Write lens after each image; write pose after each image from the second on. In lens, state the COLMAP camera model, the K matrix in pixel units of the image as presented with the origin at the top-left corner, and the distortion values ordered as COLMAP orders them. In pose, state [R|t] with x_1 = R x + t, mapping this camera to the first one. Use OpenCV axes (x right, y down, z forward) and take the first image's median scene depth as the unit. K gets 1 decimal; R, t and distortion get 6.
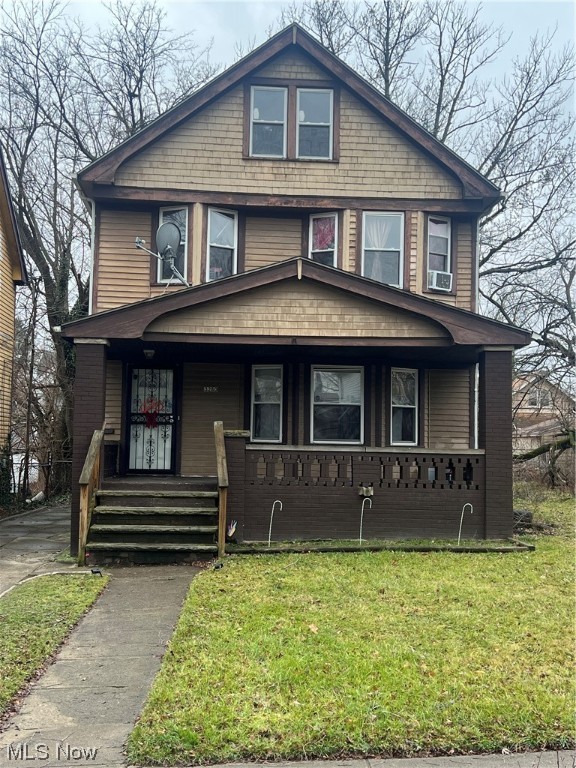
lens RADIAL K [[936.1, 0, 288.1], [0, 936.1, 382.7], [0, 0, 1]] dist [0.083466, 0.000000]
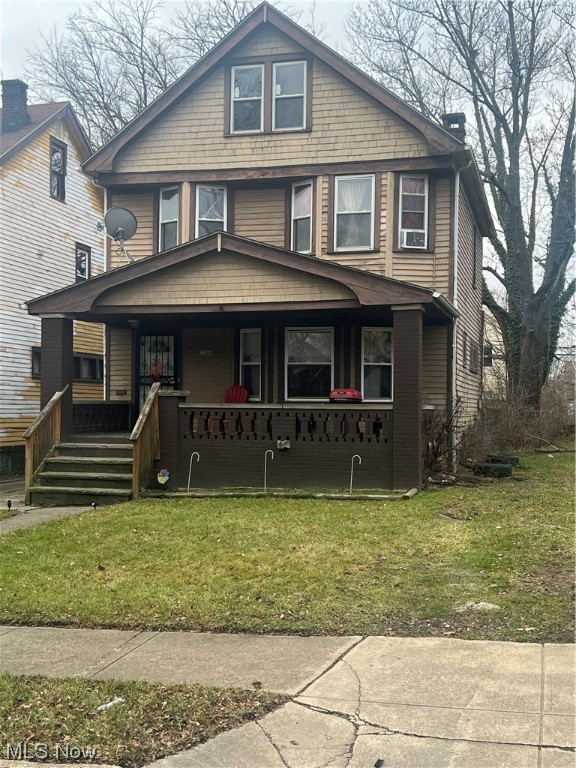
lens RADIAL K [[1011.7, 0, 288.2], [0, 1011.7, 385.5], [0, 0, 1]] dist [0.081854, 0.000000]
pose [[0.944327, -0.016488, -0.328595, 0.396088], [0.031665, 0.998662, 0.040889, -0.000122], [0.327481, -0.049018, 0.943585, -0.083340]]
